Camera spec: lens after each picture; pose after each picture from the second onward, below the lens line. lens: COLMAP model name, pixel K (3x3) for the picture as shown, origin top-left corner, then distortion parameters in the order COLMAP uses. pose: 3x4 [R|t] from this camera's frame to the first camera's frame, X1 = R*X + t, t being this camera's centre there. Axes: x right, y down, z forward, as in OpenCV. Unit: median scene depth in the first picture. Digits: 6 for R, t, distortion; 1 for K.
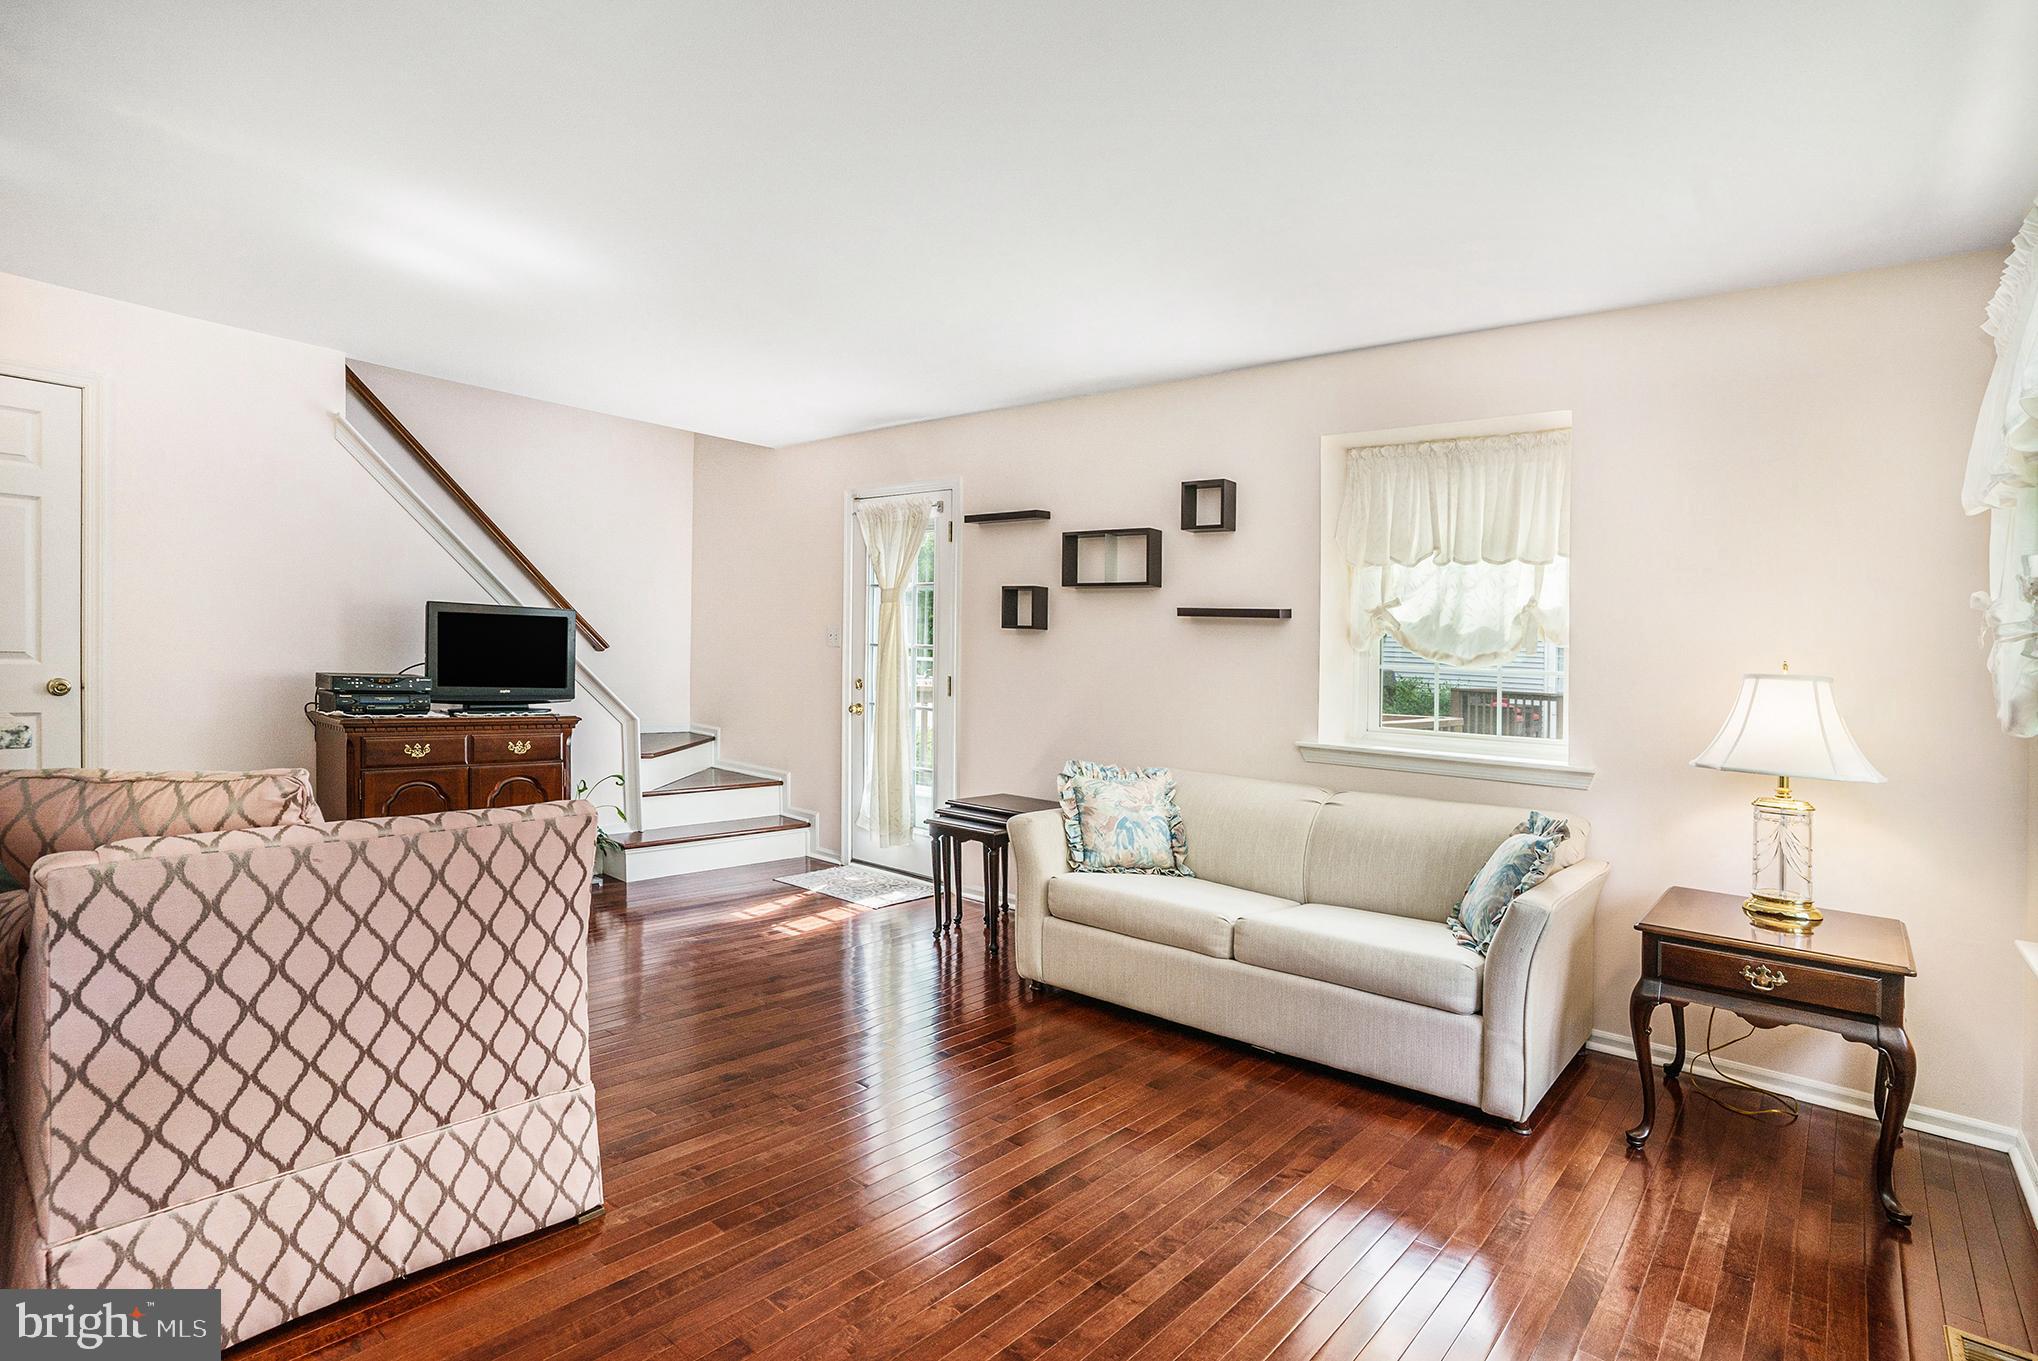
lens RADIAL K [[1009.5, 0, 974.5], [0, 1009.5, 637.5], [0, 0, 1]] dist [0.000911, 0.000741]
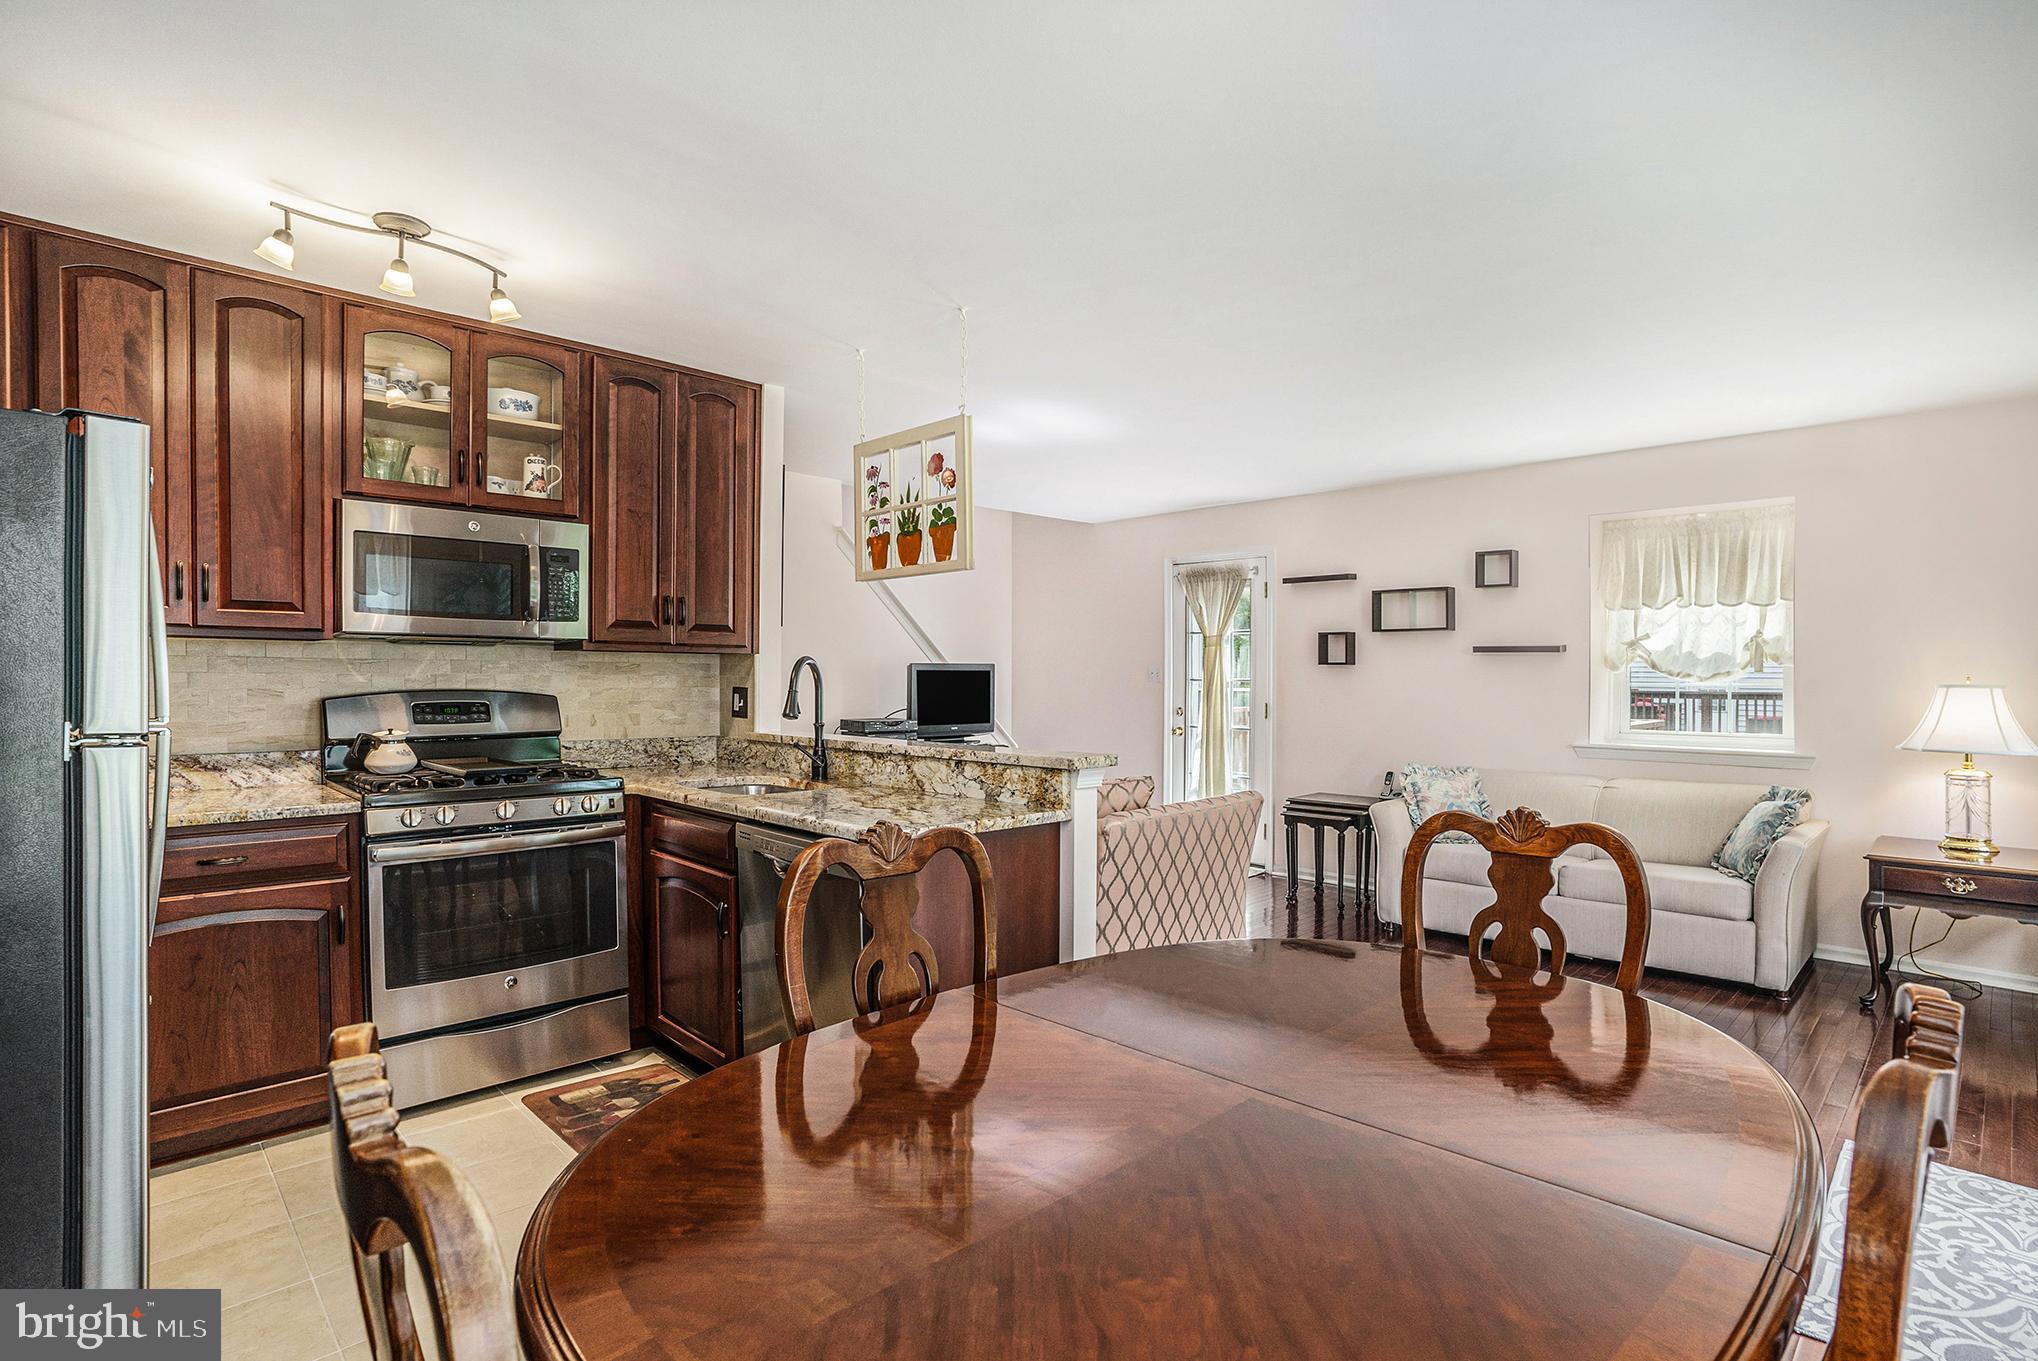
lens RADIAL K [[1009.5, 0, 1033.3], [0, 1009.5, 682.4], [0, 0, 1]] dist [-0.003453, 0.020727]
pose [[0.998091, -0.040355, -0.046752, -0.341655], [0.041542, 0.998831, 0.024700, -0.041766], [0.045701, -0.026595, 0.998601, -0.383576]]
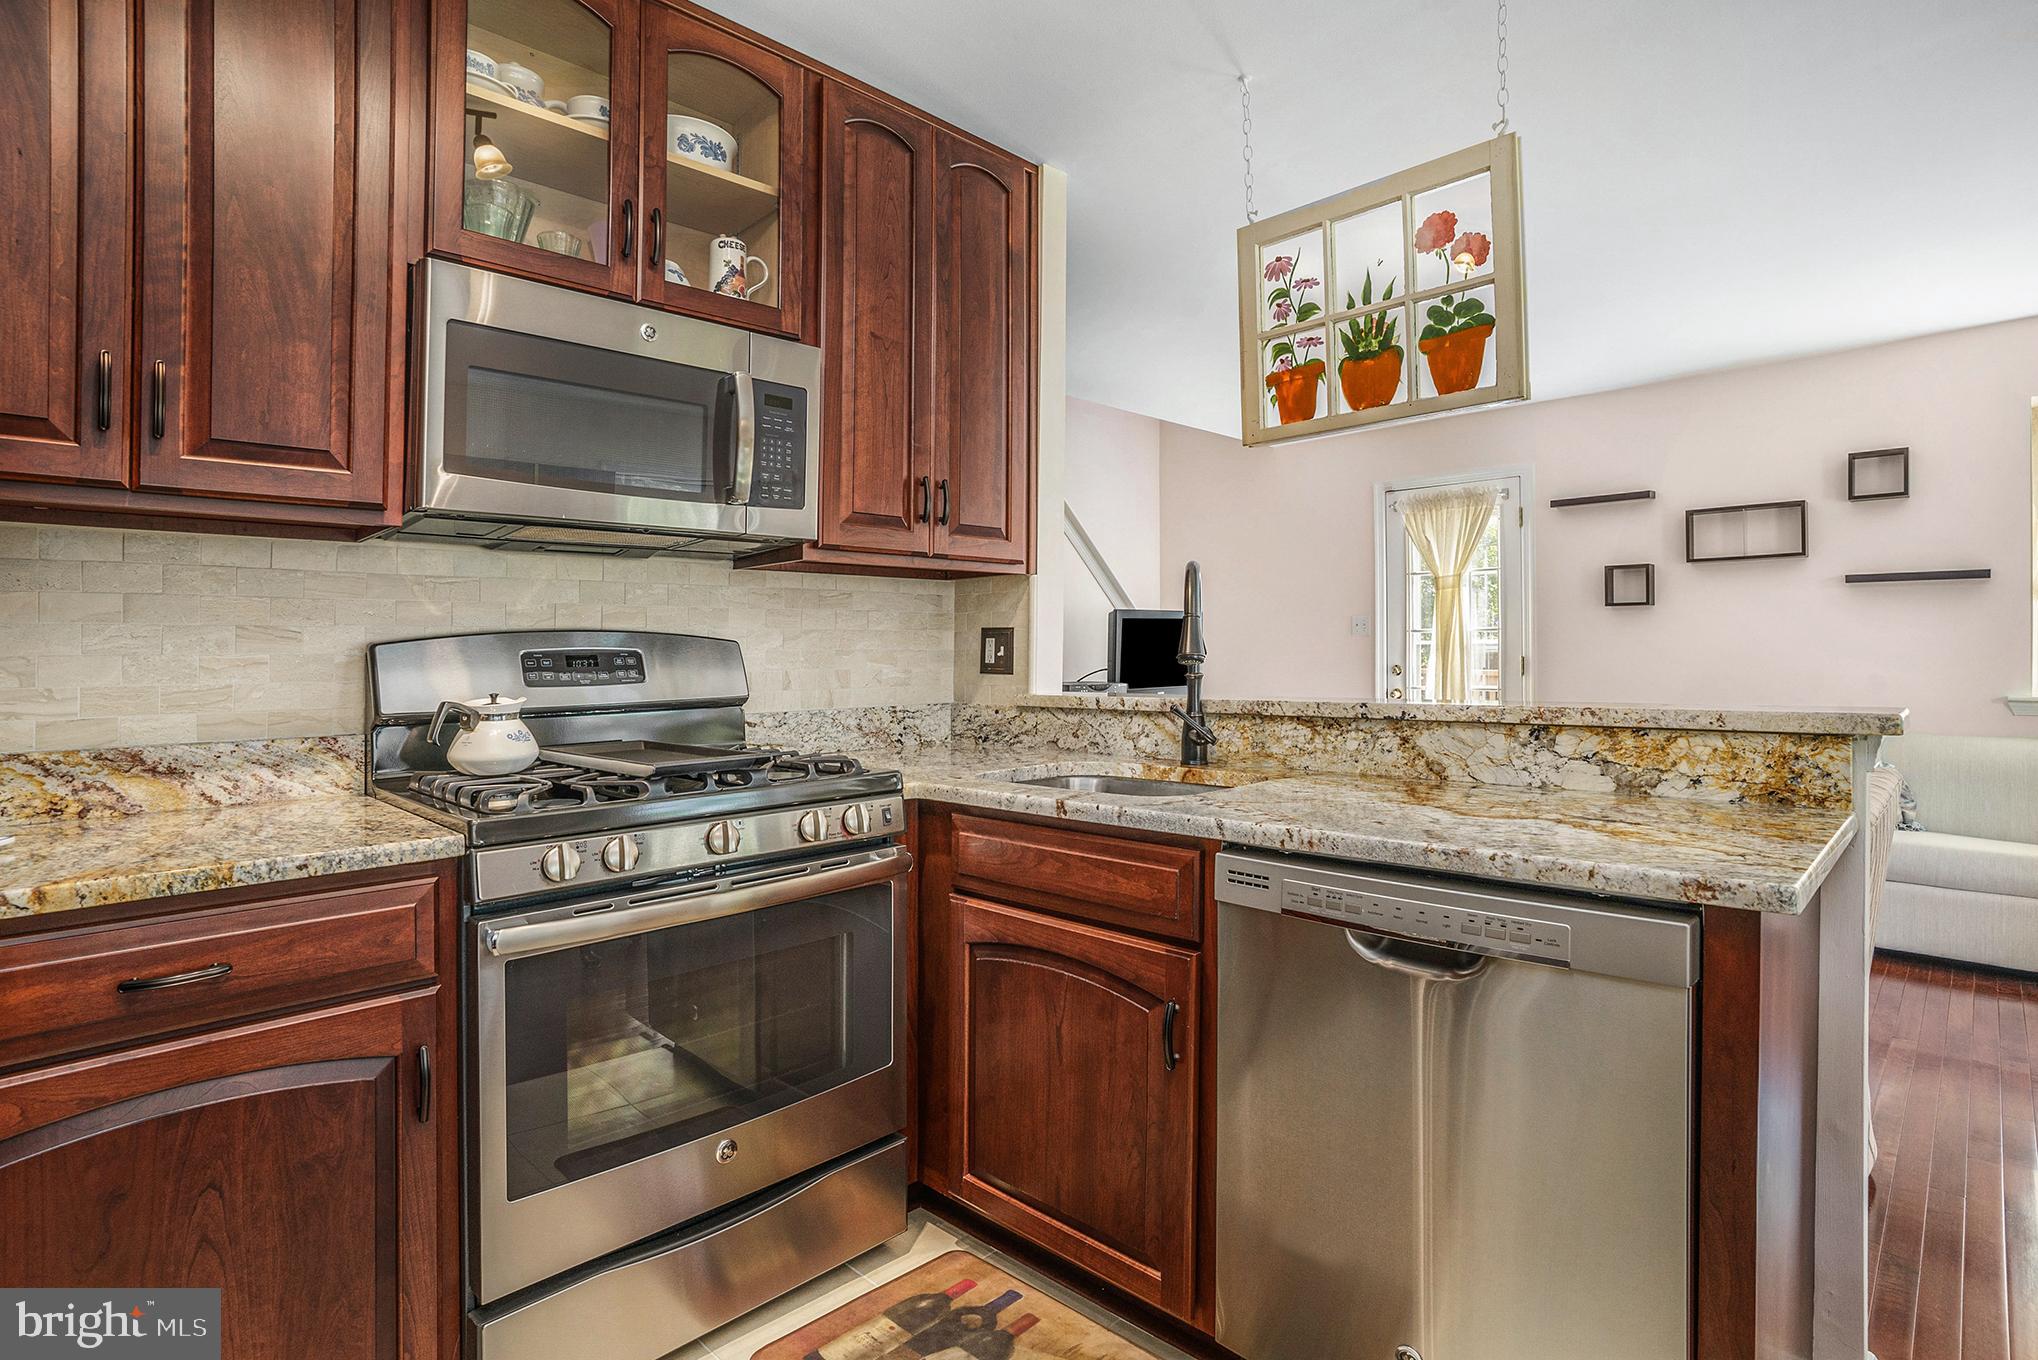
lens RADIAL K [[1023.7, 0, 1088.0], [0, 1023.7, 623.6], [0, 0, 1]] dist [0.005181, 0.001454]
pose [[0.998194, -0.058613, 0.013151, -0.636605], [0.058709, 0.998250, -0.007084, -0.018139], [-0.012713, 0.007844, 0.999888, -0.060523]]
